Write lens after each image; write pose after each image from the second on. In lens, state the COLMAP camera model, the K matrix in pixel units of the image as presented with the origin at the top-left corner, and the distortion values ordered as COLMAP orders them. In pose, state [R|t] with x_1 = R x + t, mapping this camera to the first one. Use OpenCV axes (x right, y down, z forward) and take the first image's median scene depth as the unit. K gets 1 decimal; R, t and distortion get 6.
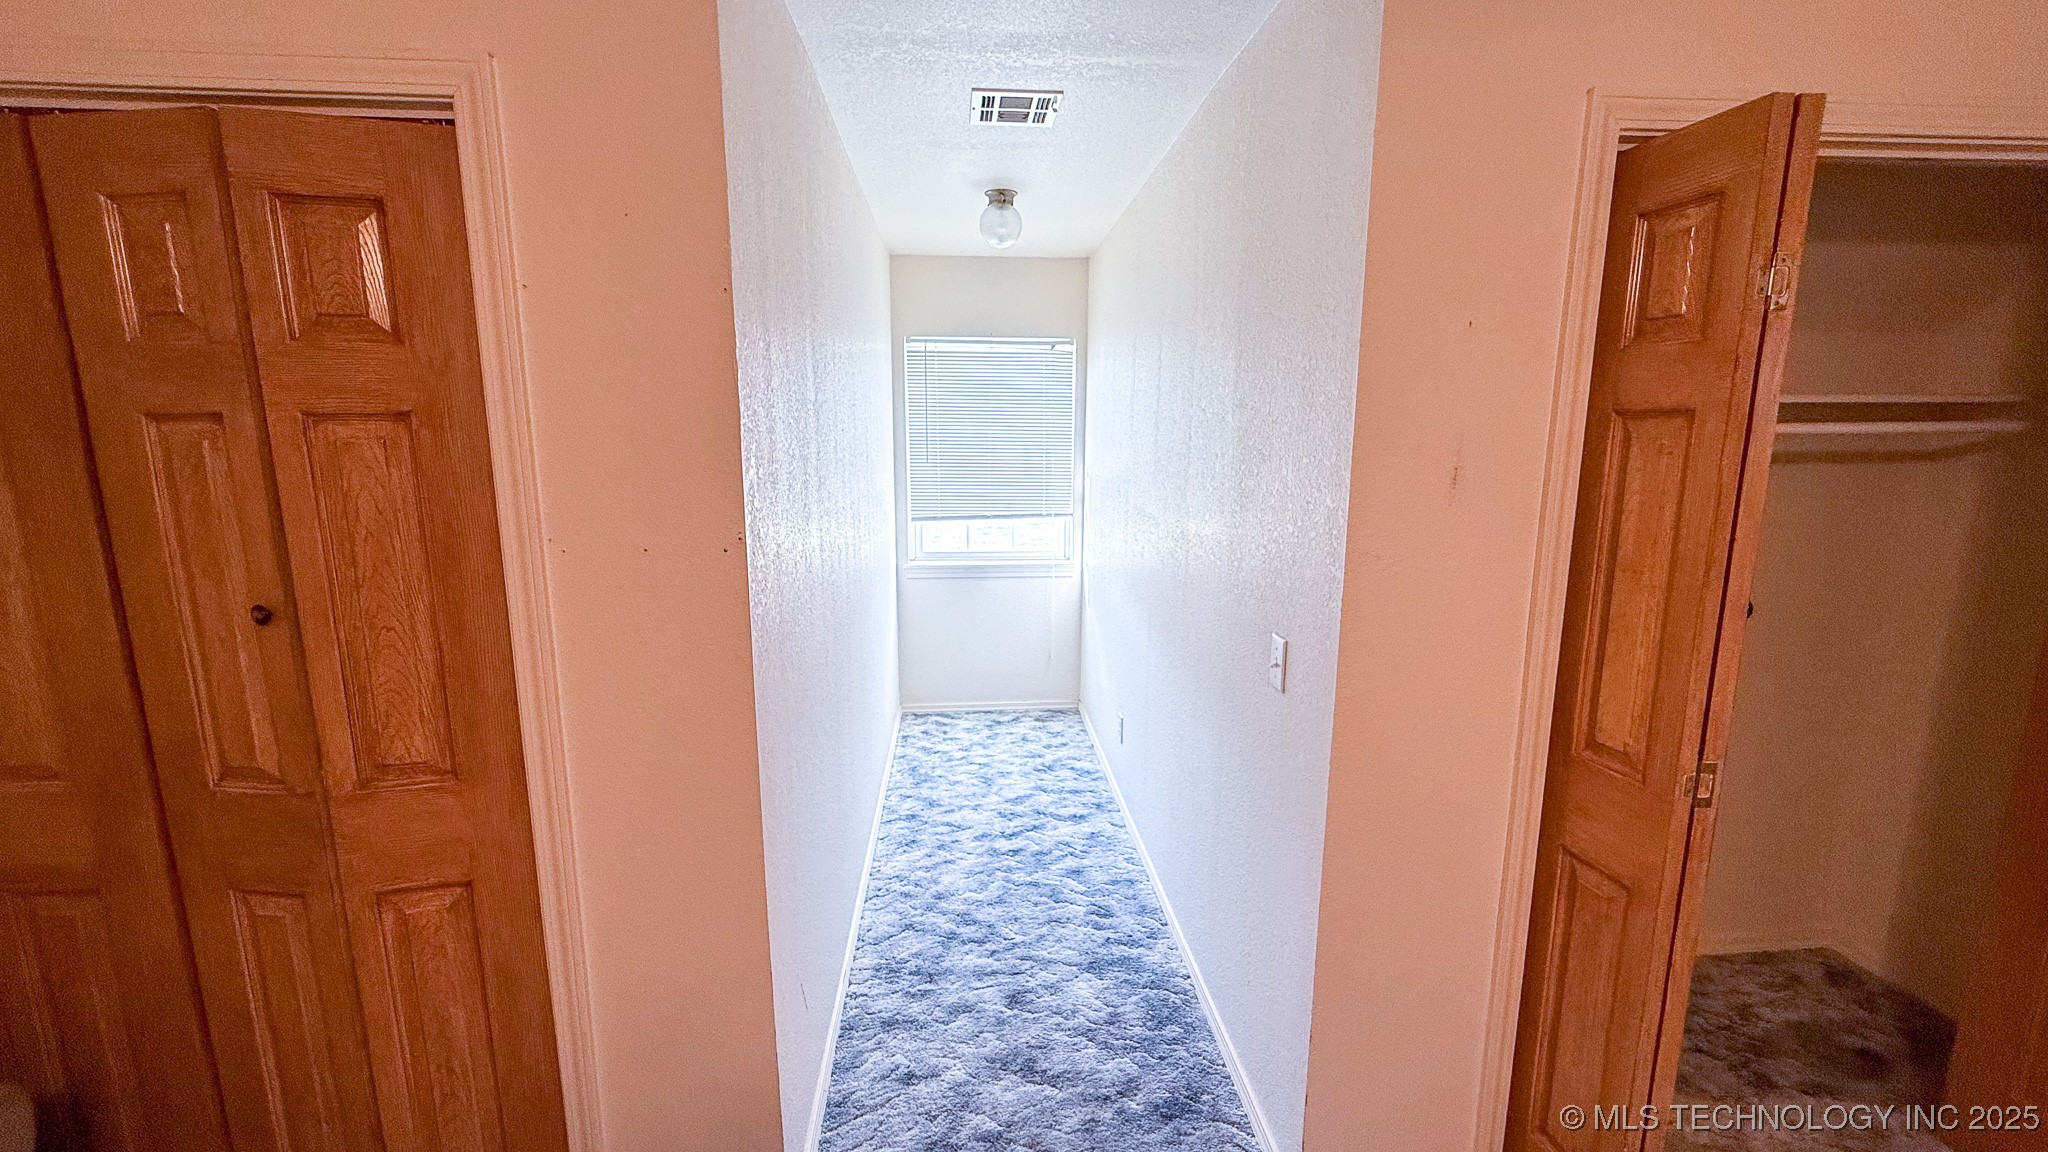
lens RADIAL K [[815.9, 0, 1019.8], [0, 815.9, 575.0], [0, 0, 1]] dist [-0.001740, 0.000560]
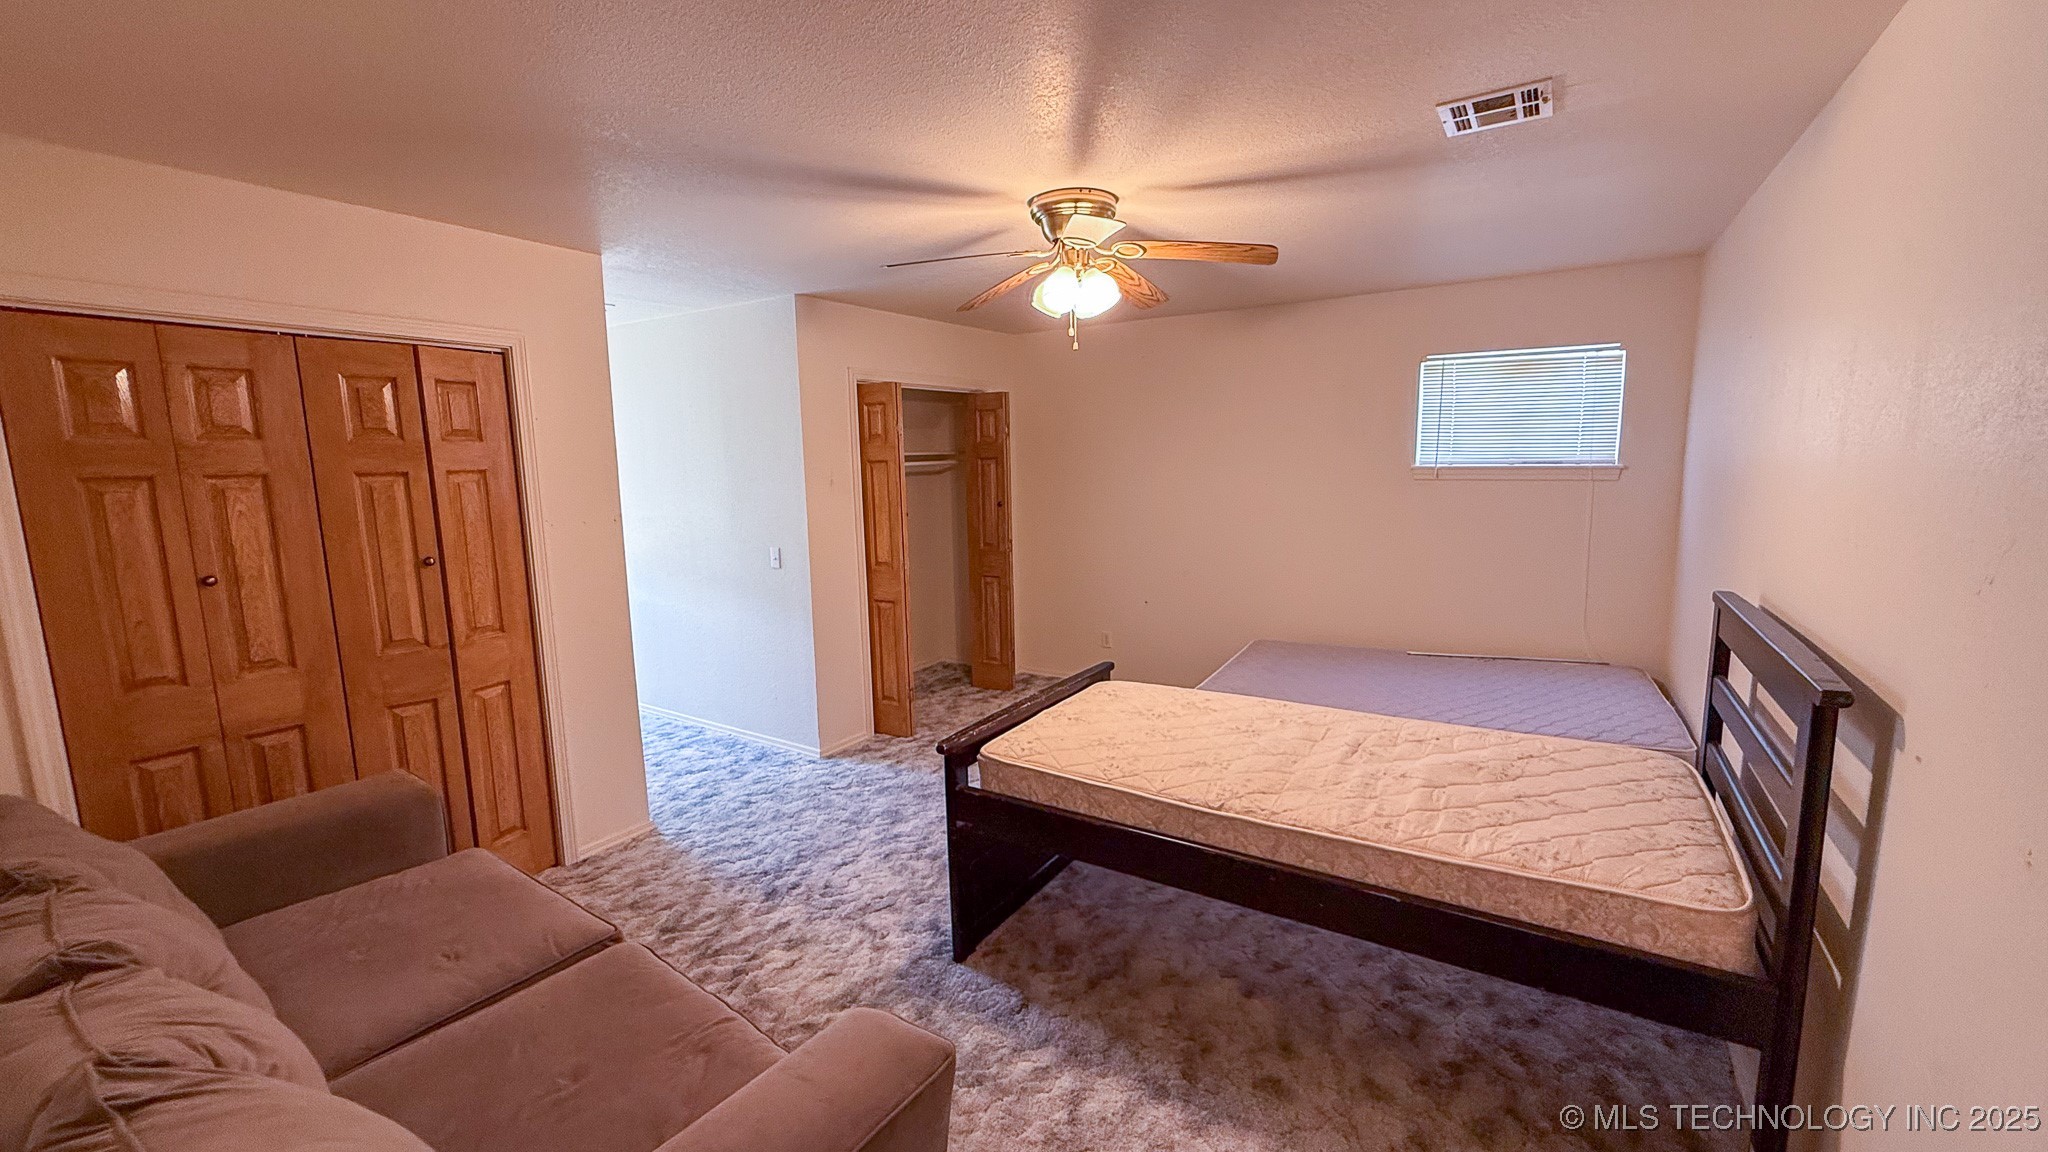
lens RADIAL K [[815.9, 0, 1020.2], [0, 815.9, 575.3], [0, 0, 1]] dist [-0.001740, 0.000560]
pose [[0.608860, -0.123020, 0.783681, -1.557715], [0.152124, 0.987674, 0.036853, 0.229625], [-0.778555, 0.096778, 0.620069, -1.503823]]
